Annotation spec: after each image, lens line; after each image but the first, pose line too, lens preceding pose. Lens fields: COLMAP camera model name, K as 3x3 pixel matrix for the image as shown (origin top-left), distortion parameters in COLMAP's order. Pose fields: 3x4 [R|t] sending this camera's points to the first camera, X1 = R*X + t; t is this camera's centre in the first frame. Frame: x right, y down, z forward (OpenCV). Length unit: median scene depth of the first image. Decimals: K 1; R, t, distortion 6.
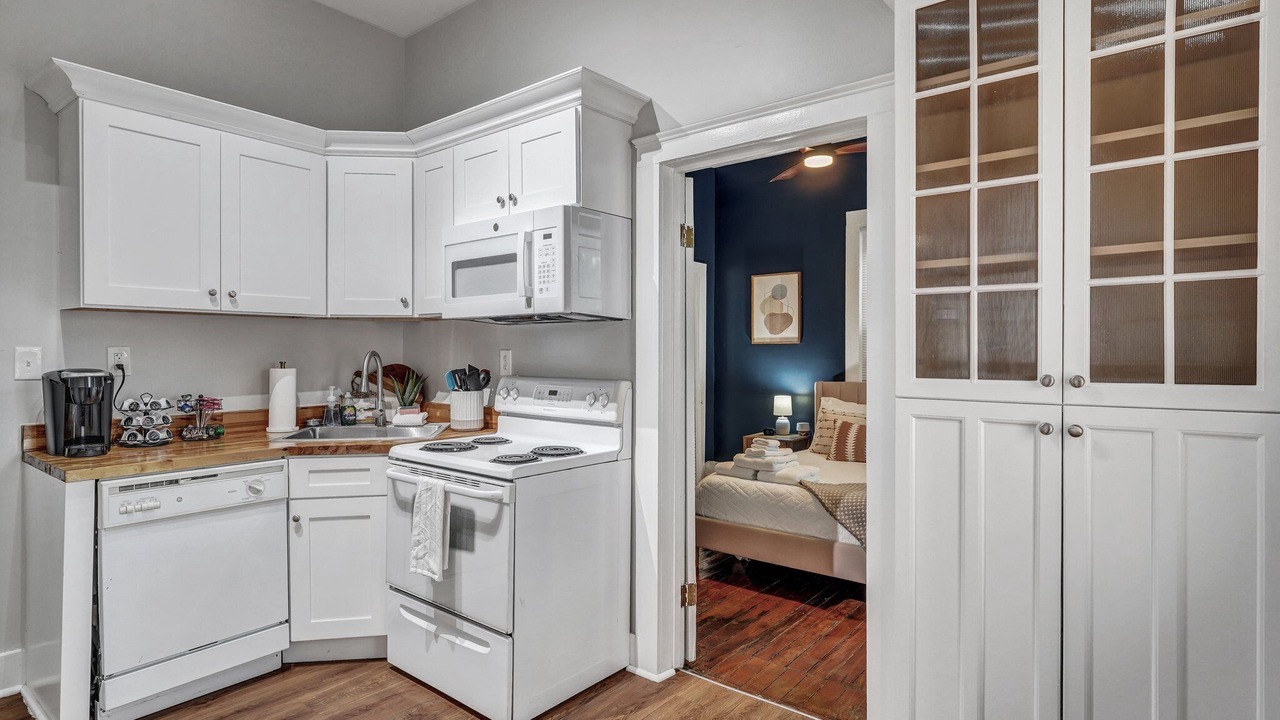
lens RADIAL K [[611.9, 0, 637.1], [0, 611.9, 358.5], [0, 0, 1]] dist [-0.006281, 0.001098]
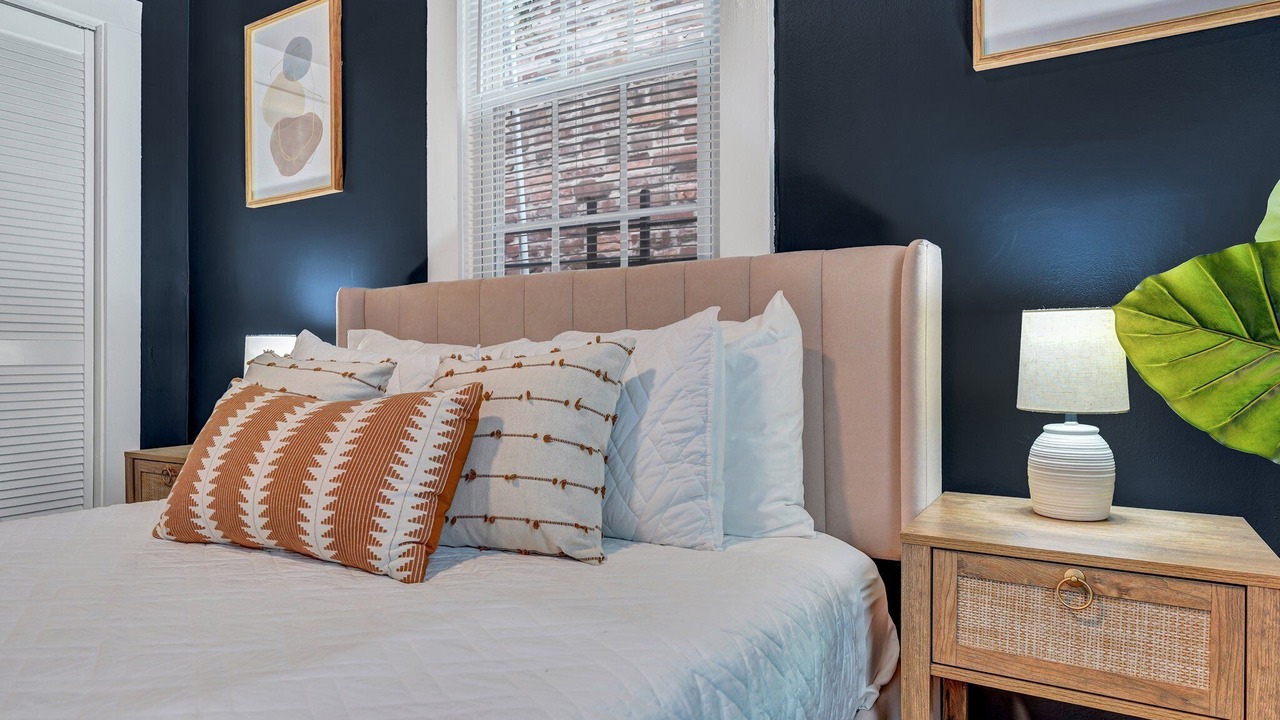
lens RADIAL K [[722.1, 0, 640.0], [0, 722.1, 360.0], [0, 0, 1]] dist [0.001560, 0.000615]
pose [[0.990243, -0.003841, 0.139295, 0.386371], [0.005307, 0.999934, -0.010155, 0.080109], [-0.139247, 0.010795, 0.990199, 0.561060]]
